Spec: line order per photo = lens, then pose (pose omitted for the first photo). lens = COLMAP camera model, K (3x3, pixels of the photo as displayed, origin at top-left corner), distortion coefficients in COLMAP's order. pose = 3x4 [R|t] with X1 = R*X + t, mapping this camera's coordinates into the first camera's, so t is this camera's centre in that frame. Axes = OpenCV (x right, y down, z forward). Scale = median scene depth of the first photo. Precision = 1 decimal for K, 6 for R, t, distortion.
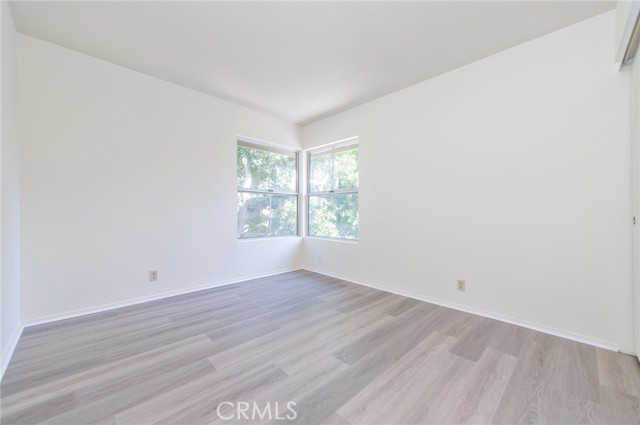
lens RADIAL K [[252.3, 0, 320.9], [0, 252.3, 212.0], [0, 0, 1]] dist [0.014126, -0.002737]
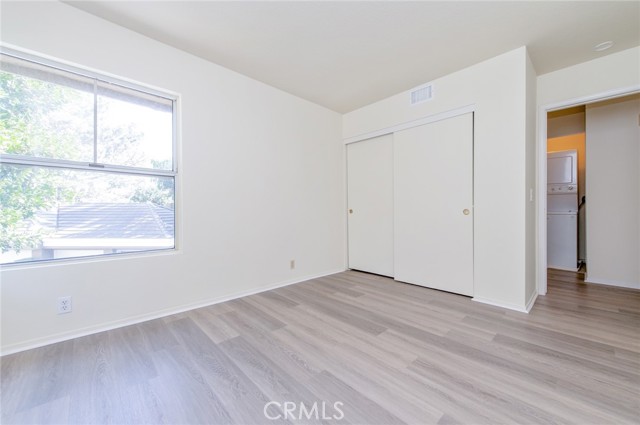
lens RADIAL K [[252.3, 0, 320.9], [0, 252.3, 210.2], [0, 0, 1]] dist [0.014126, -0.002737]
pose [[0.024839, -0.006069, 0.999673, -0.790489], [0.006627, 0.999961, 0.005906, 0.010045], [-0.999670, 0.006478, 0.024878, 0.907172]]
